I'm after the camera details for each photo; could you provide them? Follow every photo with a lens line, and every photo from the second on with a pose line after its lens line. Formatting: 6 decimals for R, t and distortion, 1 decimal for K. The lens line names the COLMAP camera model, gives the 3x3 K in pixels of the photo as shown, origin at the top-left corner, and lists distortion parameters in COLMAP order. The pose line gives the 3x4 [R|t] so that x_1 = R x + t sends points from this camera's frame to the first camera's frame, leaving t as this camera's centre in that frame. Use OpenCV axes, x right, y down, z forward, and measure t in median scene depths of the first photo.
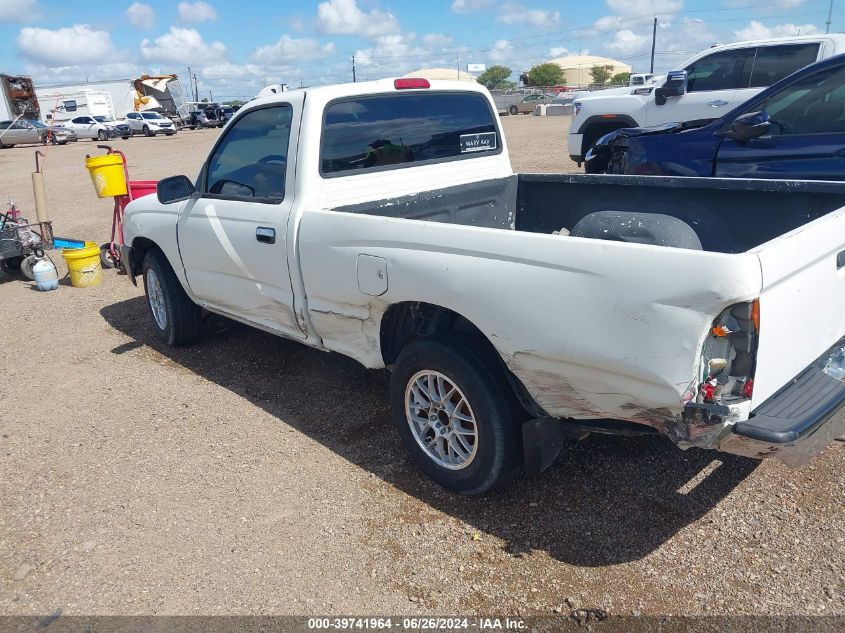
lens RADIAL K [[672.0, 0, 422.5], [0, 672.0, 316.5], [0, 0, 1]] dist [-0.000526, -0.005643]
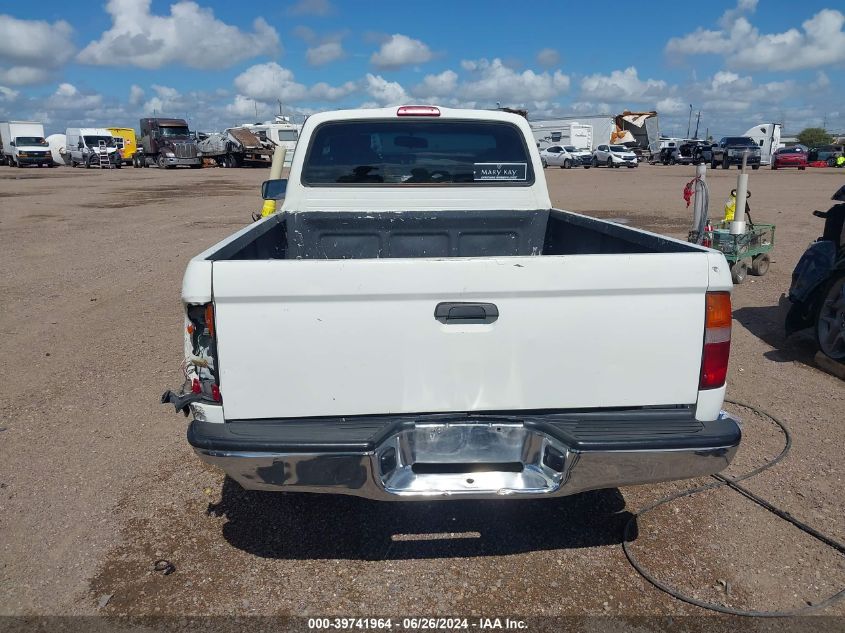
lens RADIAL K [[672.0, 0, 422.5], [0, 672.0, 316.5], [0, 0, 1]] dist [-0.000526, -0.005643]
pose [[0.767162, 0.203980, -0.608157, 0.762606], [-0.234054, 0.971739, 0.030680, -0.065455], [0.597228, 0.118805, 0.793224, 0.200510]]
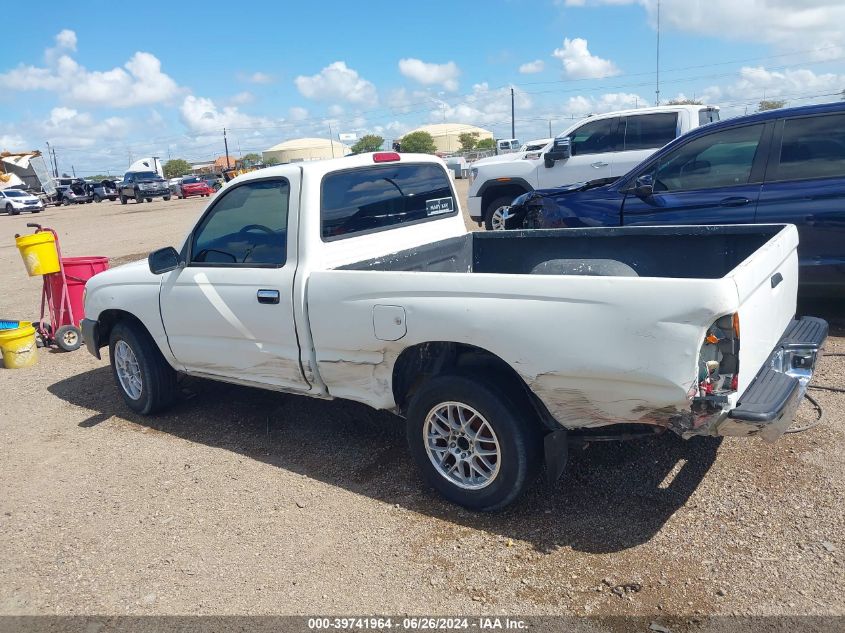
lens RADIAL K [[671.3, 0, 422.5], [0, 671.3, 316.5], [0, 0, 1]] dist [0.042080, -0.089302]
pose [[0.983097, -0.065771, 0.170865, -0.179729], [0.081447, 0.992925, -0.086413, 0.025202], [-0.163973, 0.098868, 0.981498, -0.103908]]
